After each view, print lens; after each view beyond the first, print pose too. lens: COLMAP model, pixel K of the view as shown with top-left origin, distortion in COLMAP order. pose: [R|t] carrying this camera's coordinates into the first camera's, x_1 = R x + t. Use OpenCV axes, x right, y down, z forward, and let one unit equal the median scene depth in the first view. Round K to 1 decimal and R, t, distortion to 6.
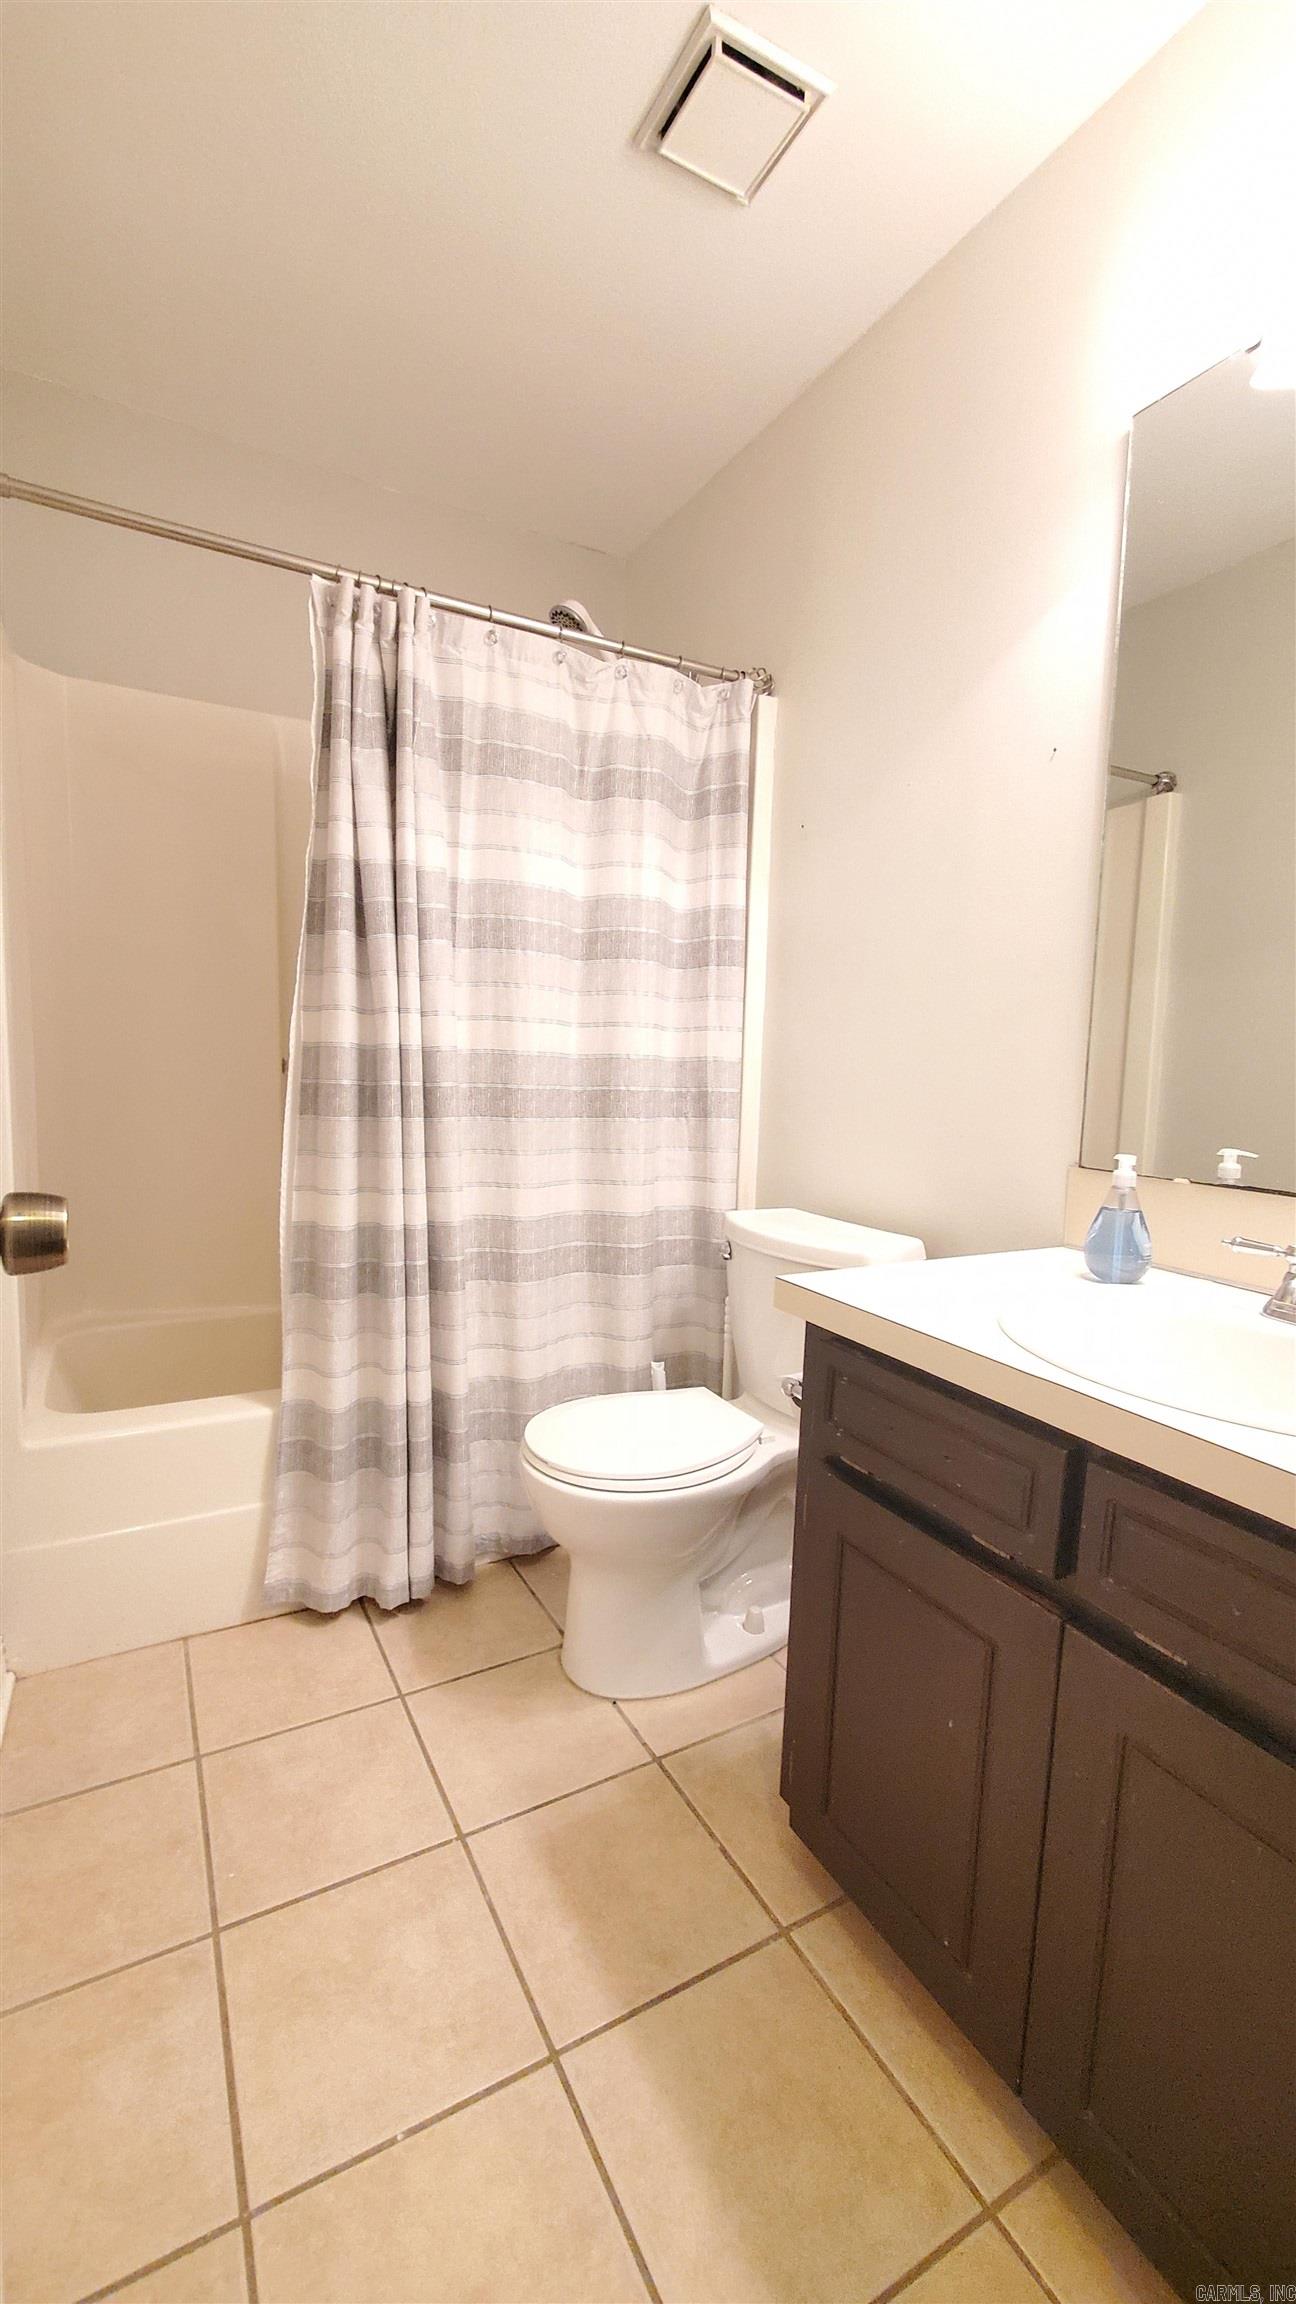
lens RADIAL K [[919.1, 0, 645.3], [0, 919.1, 1151.4], [0, 0, 1]] dist [0.001904, -0.002506]
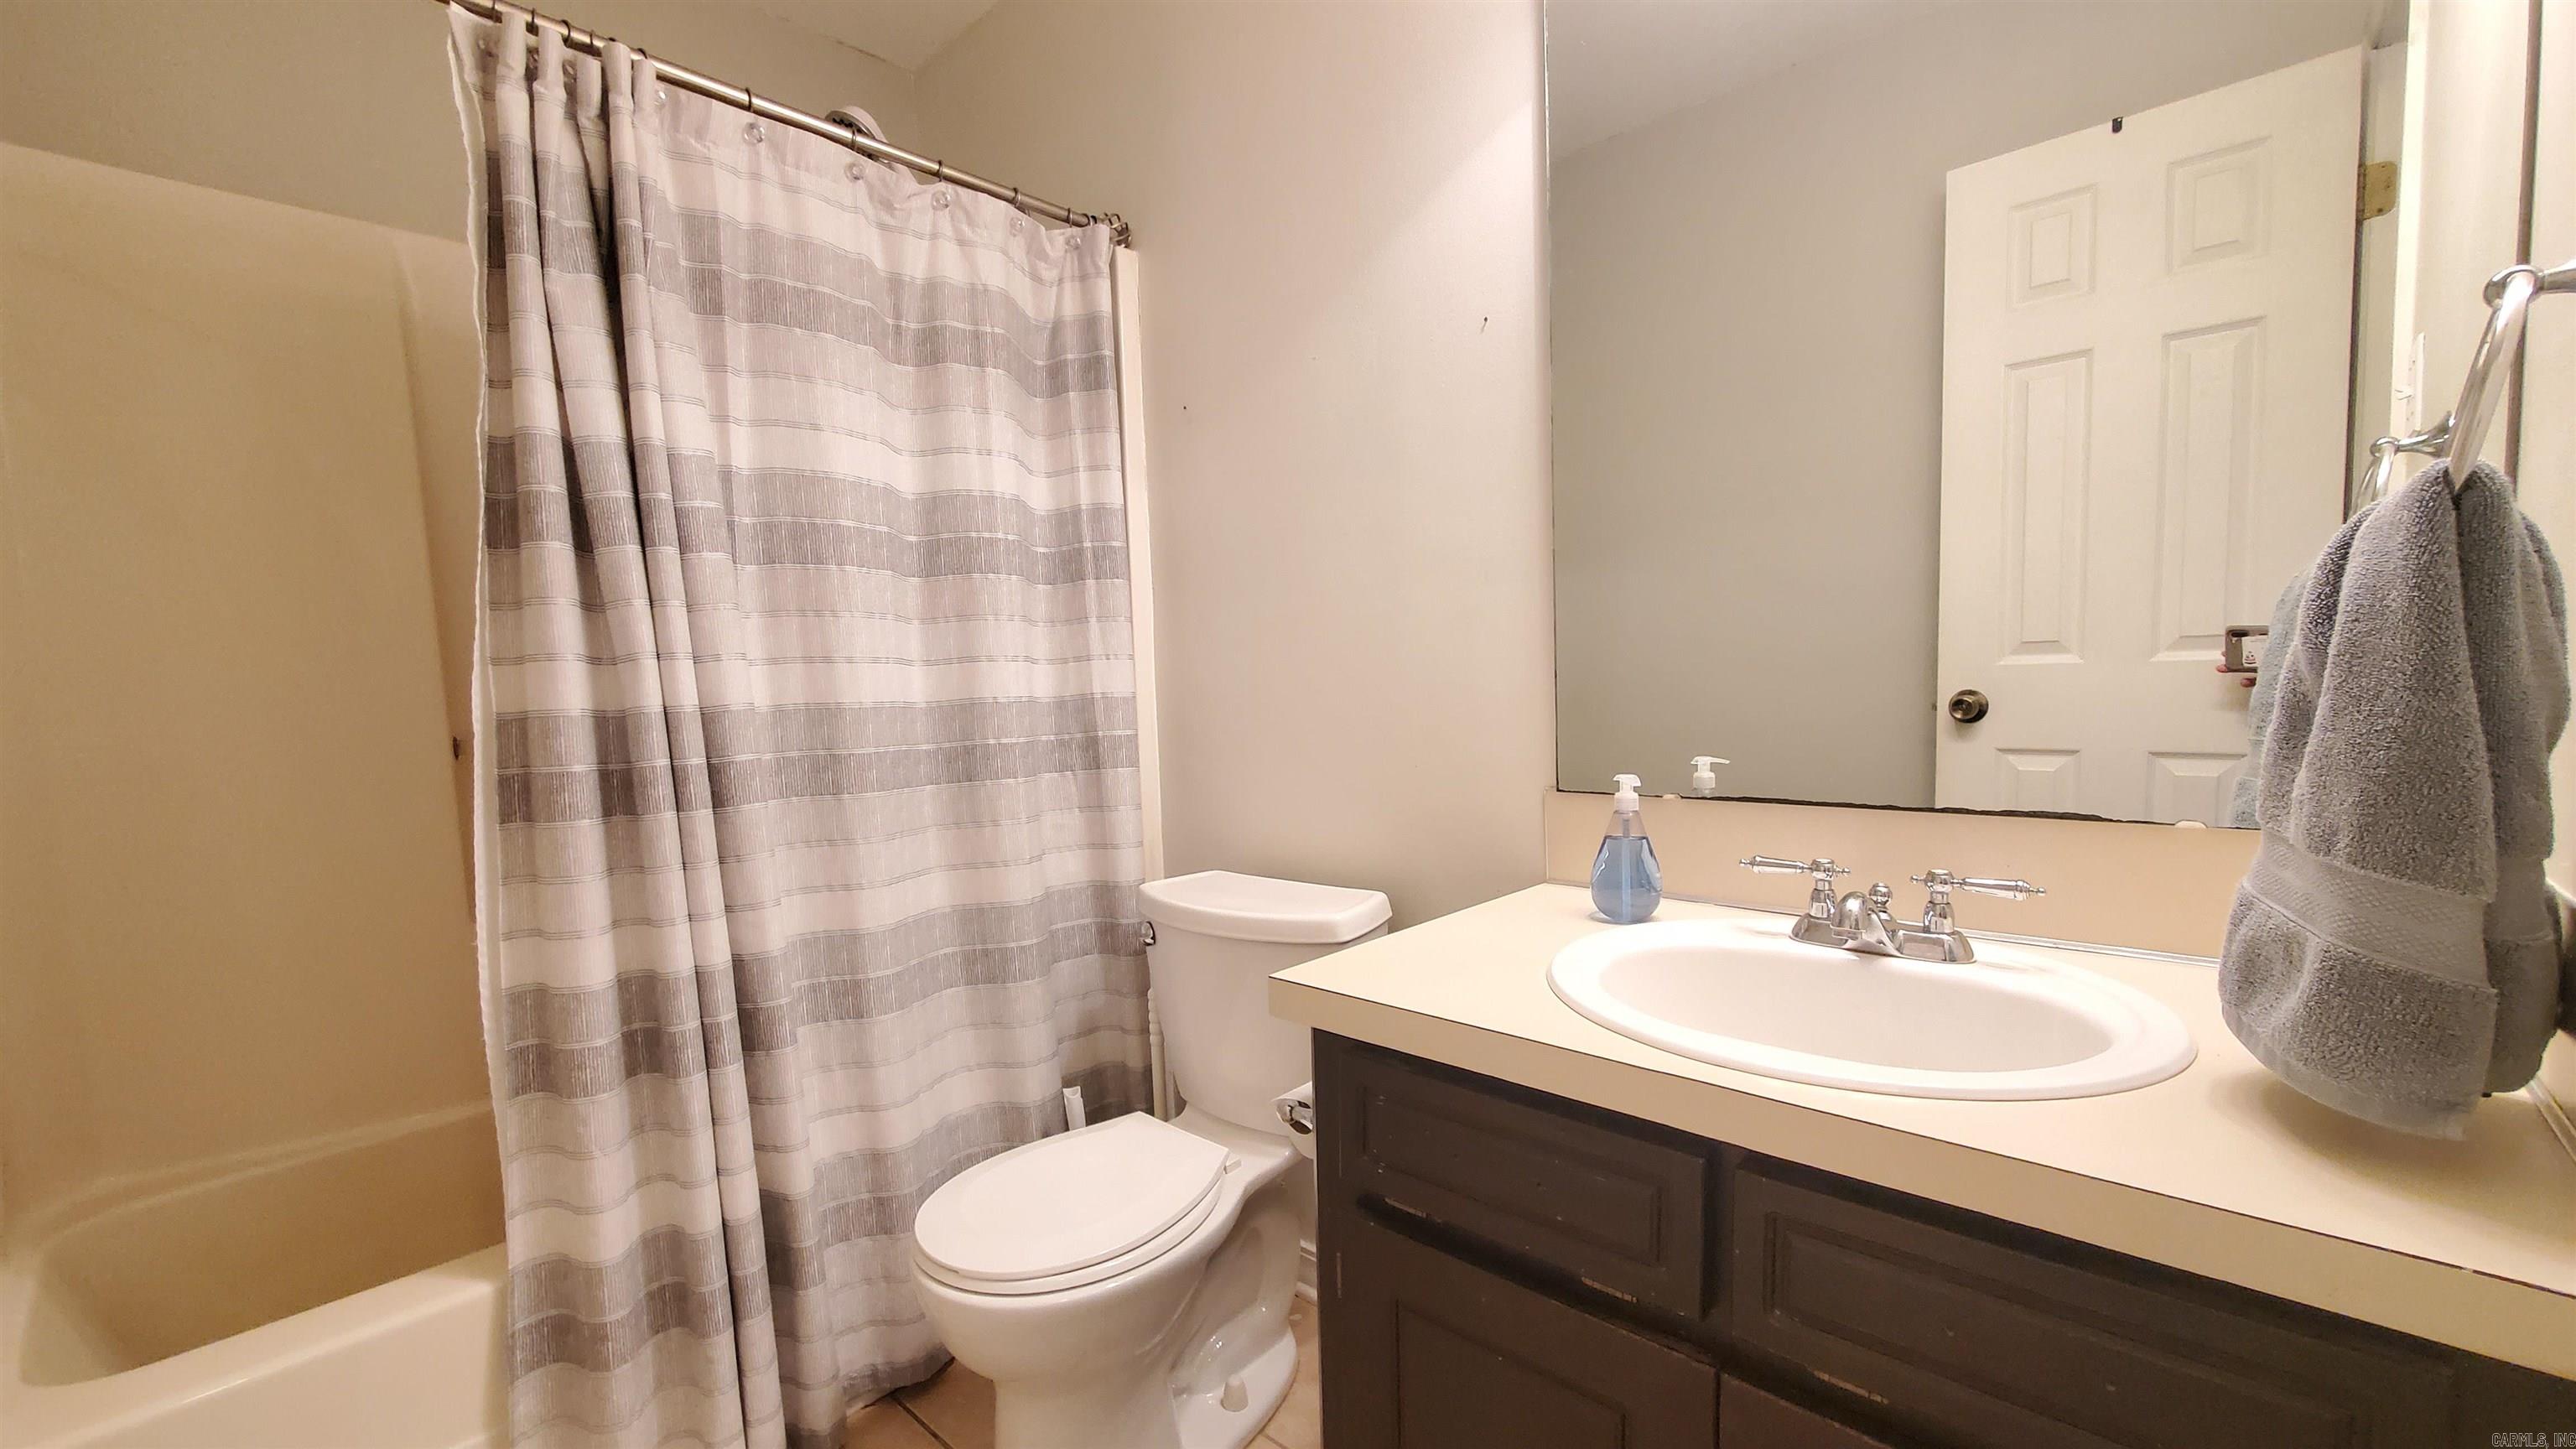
lens RADIAL K [[1027.6, 0, 1295.1], [0, 1027.6, 770.0], [0, 0, 1]] dist [0.001904, -0.002506]
pose [[0.946029, -0.089920, 0.311357, -0.063508], [0.095456, 0.995430, -0.002554, -0.021401], [-0.309705, 0.032137, 0.950290, 0.124829]]
